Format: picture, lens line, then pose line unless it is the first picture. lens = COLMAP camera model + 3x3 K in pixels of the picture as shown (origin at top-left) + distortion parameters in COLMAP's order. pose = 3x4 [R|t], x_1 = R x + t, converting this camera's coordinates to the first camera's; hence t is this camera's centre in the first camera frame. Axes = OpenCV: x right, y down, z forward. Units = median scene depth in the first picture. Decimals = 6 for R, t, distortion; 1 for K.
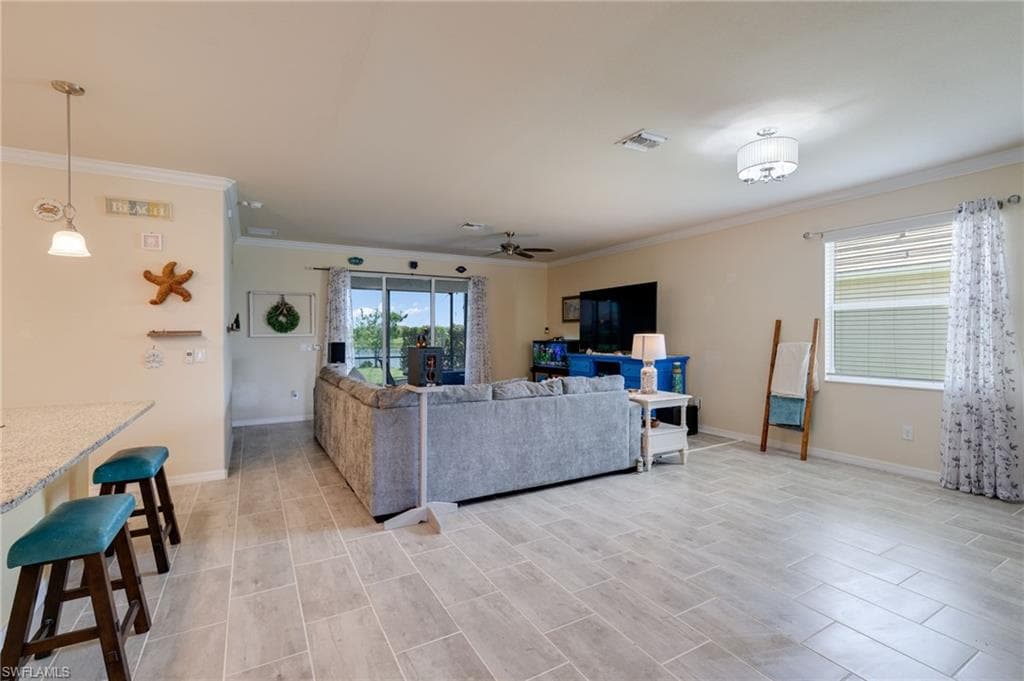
lens RADIAL K [[461.8, 0, 513.5], [0, 461.8, 339.7], [0, 0, 1]] dist [-0.003243, -0.000311]
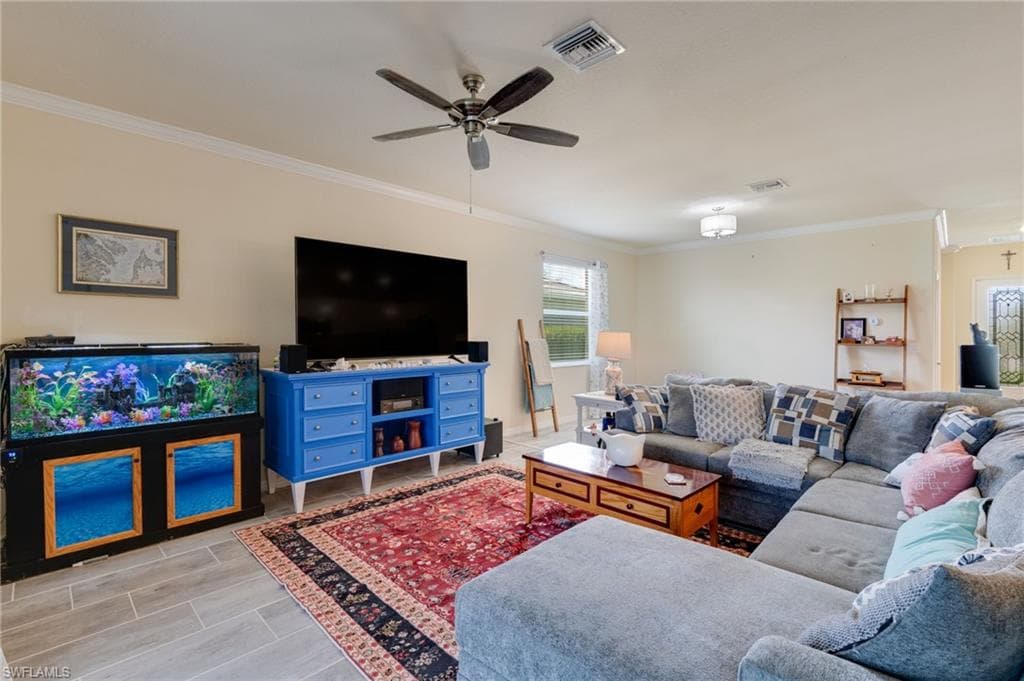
lens RADIAL K [[461.8, 0, 512.6], [0, 461.8, 333.3], [0, 0, 1]] dist [-0.003243, -0.000311]
pose [[-0.272330, 0.000317, 0.962204, -0.543563], [0.007599, 0.999969, 0.001821, -0.011074], [-0.962174, 0.007808, -0.272324, 1.431997]]
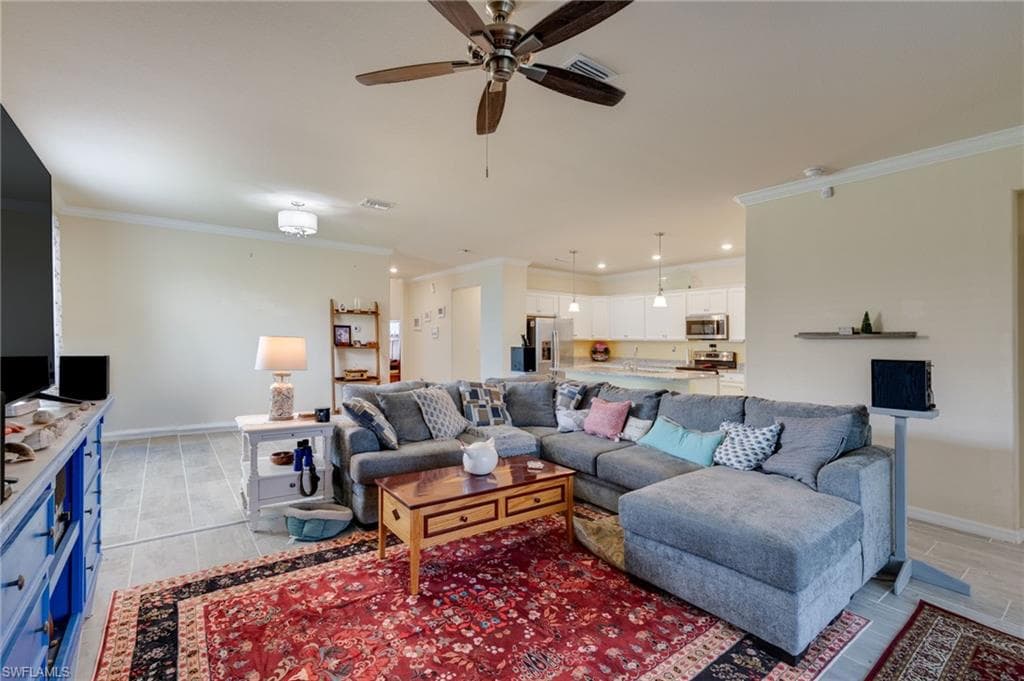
lens RADIAL K [[461.8, 0, 515.4], [0, 461.8, 332.9], [0, 0, 1]] dist [-0.003243, -0.000311]
pose [[-0.992333, -0.010796, -0.123117, 0.026724], [-0.010303, 0.999936, -0.004645, -0.017369], [0.123159, -0.003341, -0.992381, 1.729637]]
